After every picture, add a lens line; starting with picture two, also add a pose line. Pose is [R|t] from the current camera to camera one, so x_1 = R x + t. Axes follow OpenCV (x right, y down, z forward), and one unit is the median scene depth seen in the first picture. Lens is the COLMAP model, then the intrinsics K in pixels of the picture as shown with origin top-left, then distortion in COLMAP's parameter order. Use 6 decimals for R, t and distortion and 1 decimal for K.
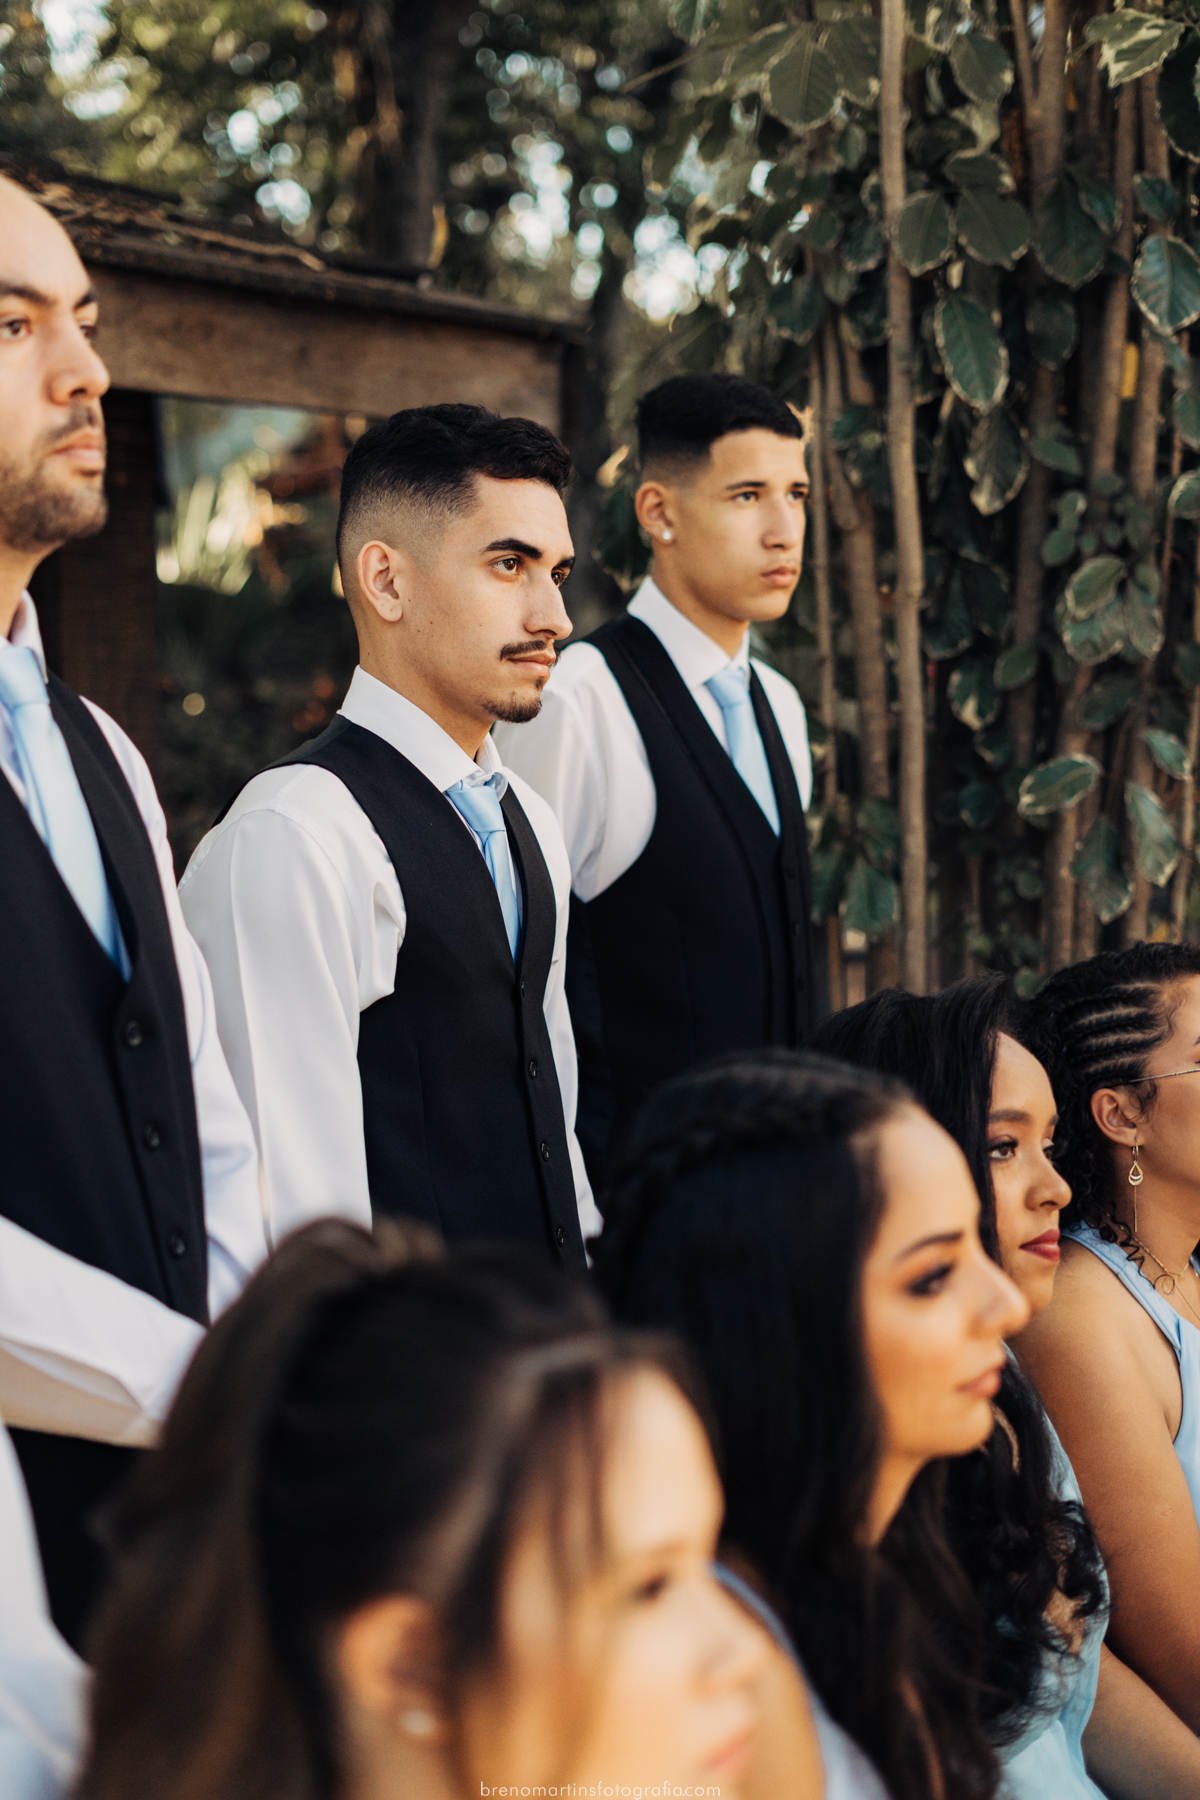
lens RADIAL K [[2347.5, 0, 600.0], [0, 2347.5, 900.0], [0, 0, 1]] dist [0.091889, -0.574566]
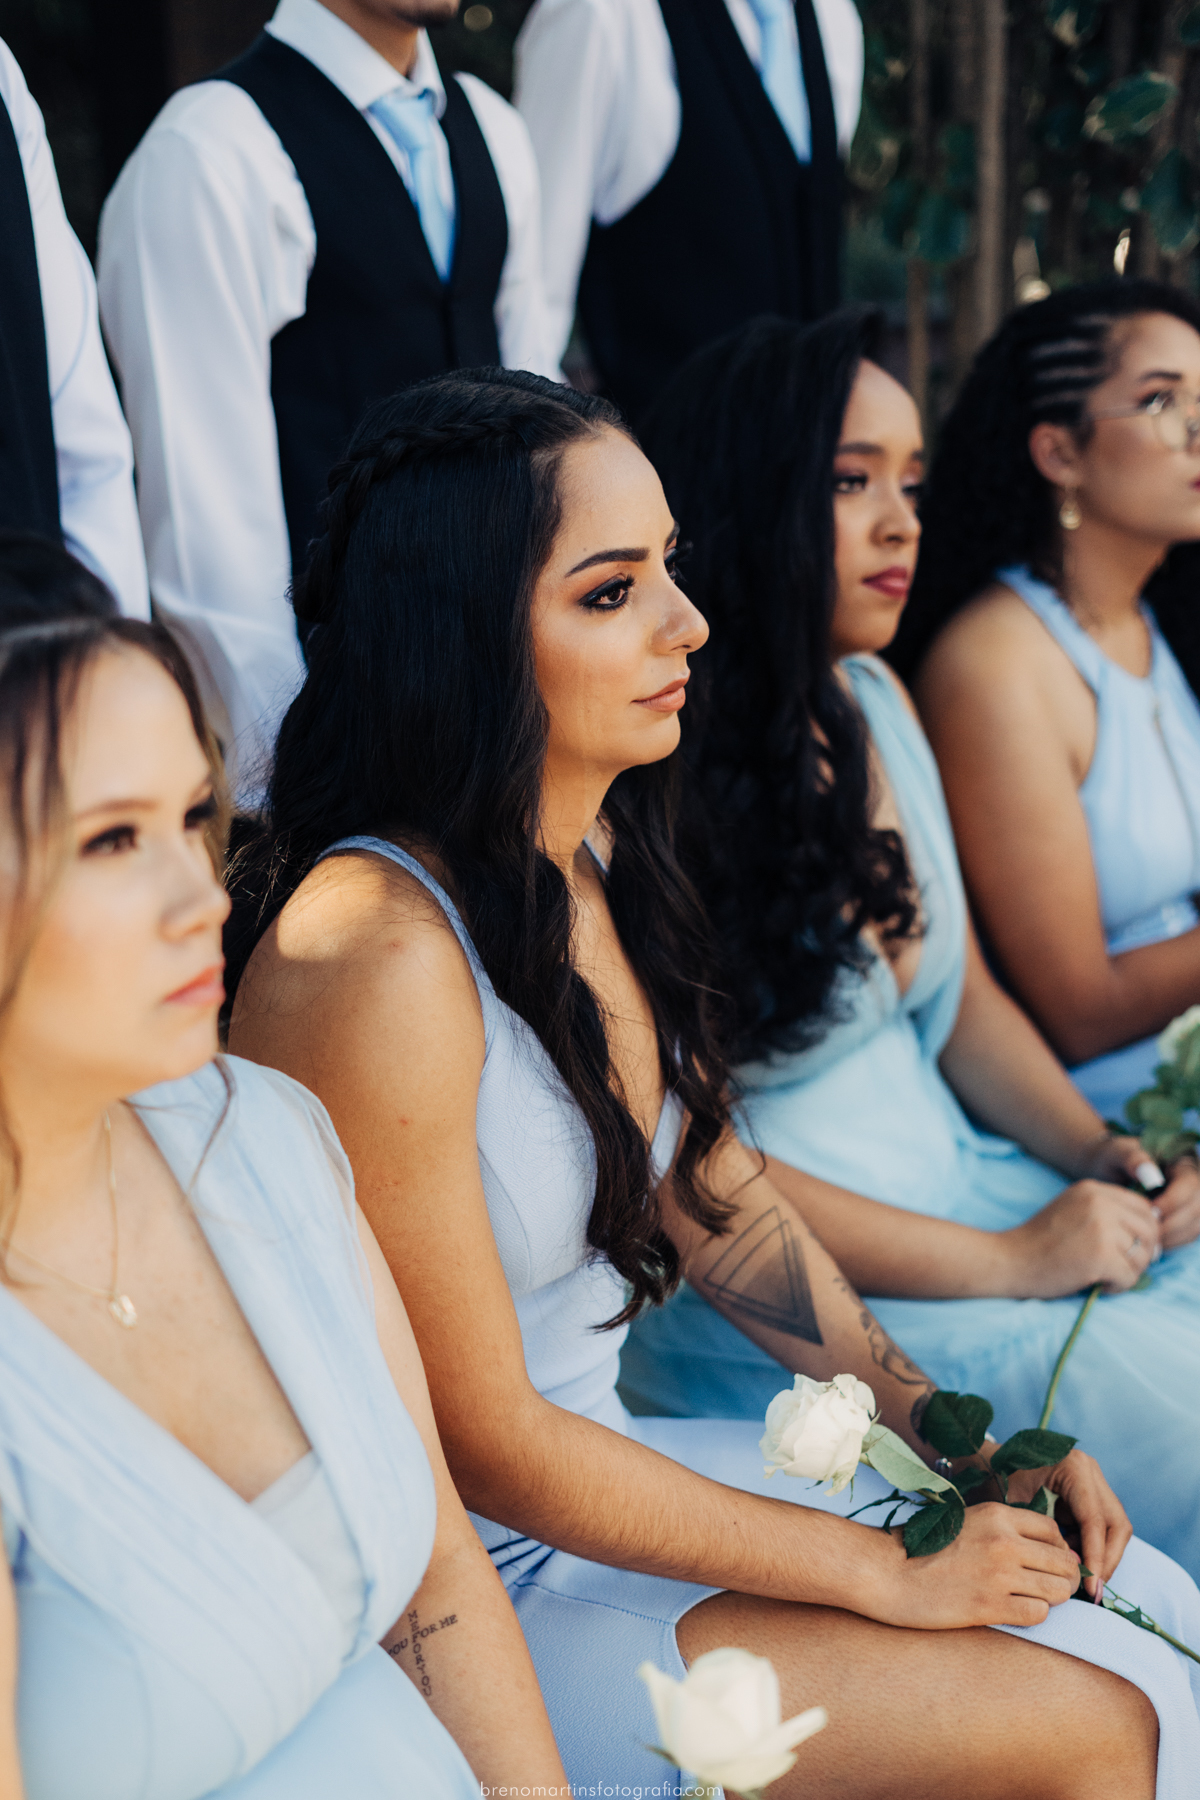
lens RADIAL K [[2347.5, 0, 600.0], [0, 2347.5, 900.0], [0, 0, 1]] dist [0.091889, -0.574566]
pose [[0.975927, 0.063958, -0.208509, 0.273898], [-0.006986, 0.964712, 0.263213, 0.014840], [0.217986, -0.255420, 0.941936, -0.002009]]
